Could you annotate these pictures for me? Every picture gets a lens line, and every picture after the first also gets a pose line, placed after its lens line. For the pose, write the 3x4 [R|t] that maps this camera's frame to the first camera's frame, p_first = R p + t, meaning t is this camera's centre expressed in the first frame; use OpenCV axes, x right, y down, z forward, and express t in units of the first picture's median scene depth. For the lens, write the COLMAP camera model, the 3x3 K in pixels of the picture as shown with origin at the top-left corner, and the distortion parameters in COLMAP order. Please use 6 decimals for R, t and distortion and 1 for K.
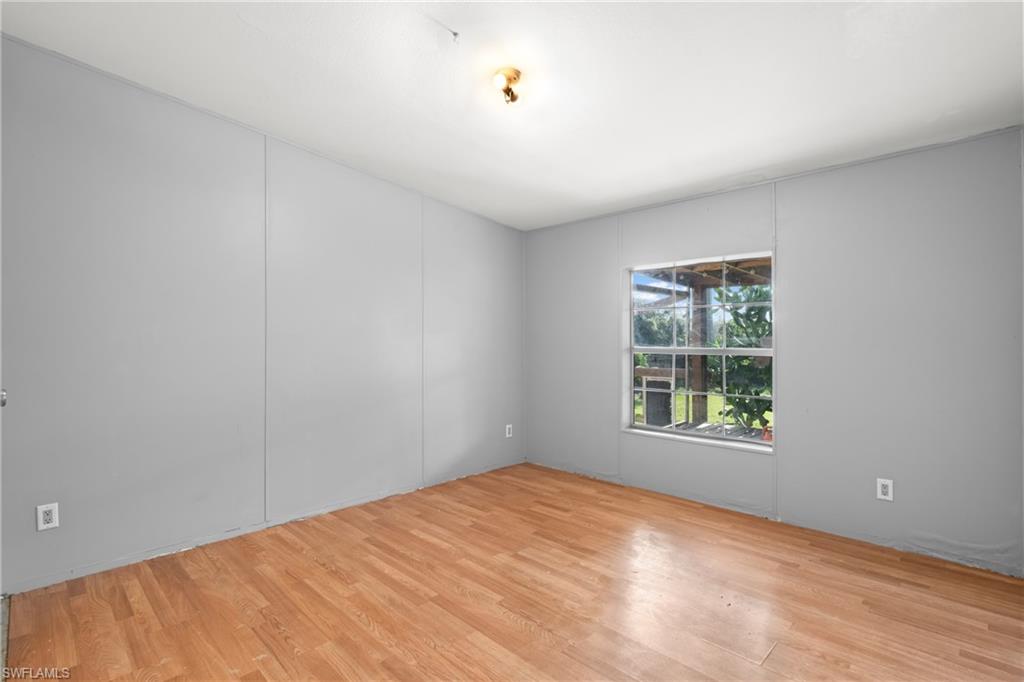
lens RADIAL K [[486.4, 0, 512.0], [0, 486.4, 341.0], [0, 0, 1]] dist [-0.000198, 0.000036]
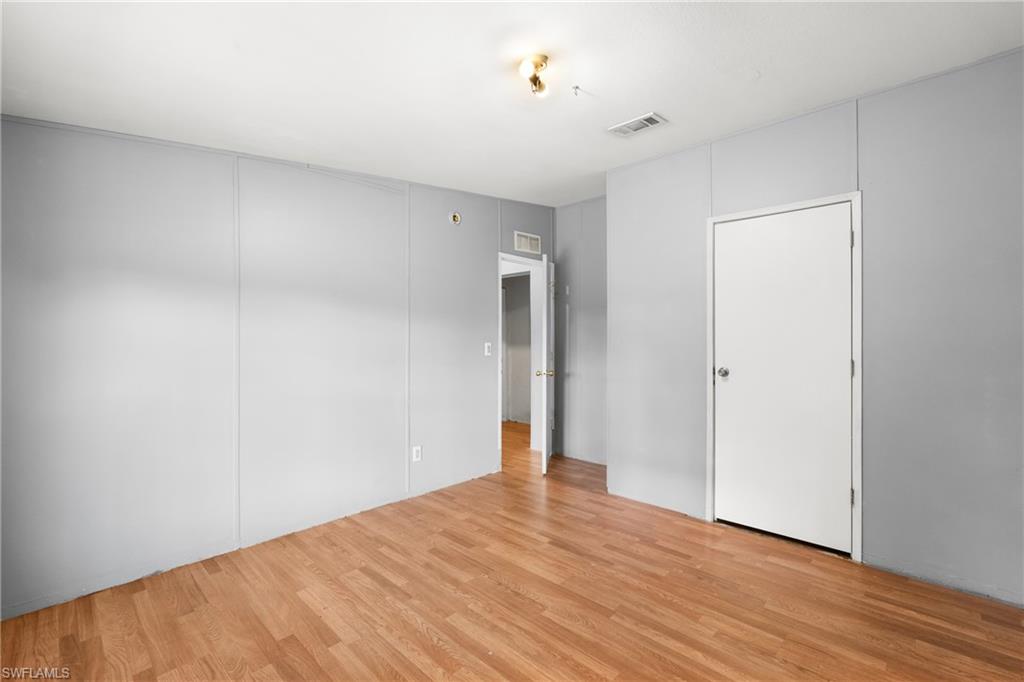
lens RADIAL K [[475.8, 0, 512.0], [0, 475.8, 341.0], [0, 0, 1]] dist [-0.001236, -0.000806]
pose [[-0.999860, 0.004264, -0.016162, 0.056231], [0.004279, 0.999990, -0.000905, -0.029496], [0.016158, -0.000974, -0.999869, 1.954915]]
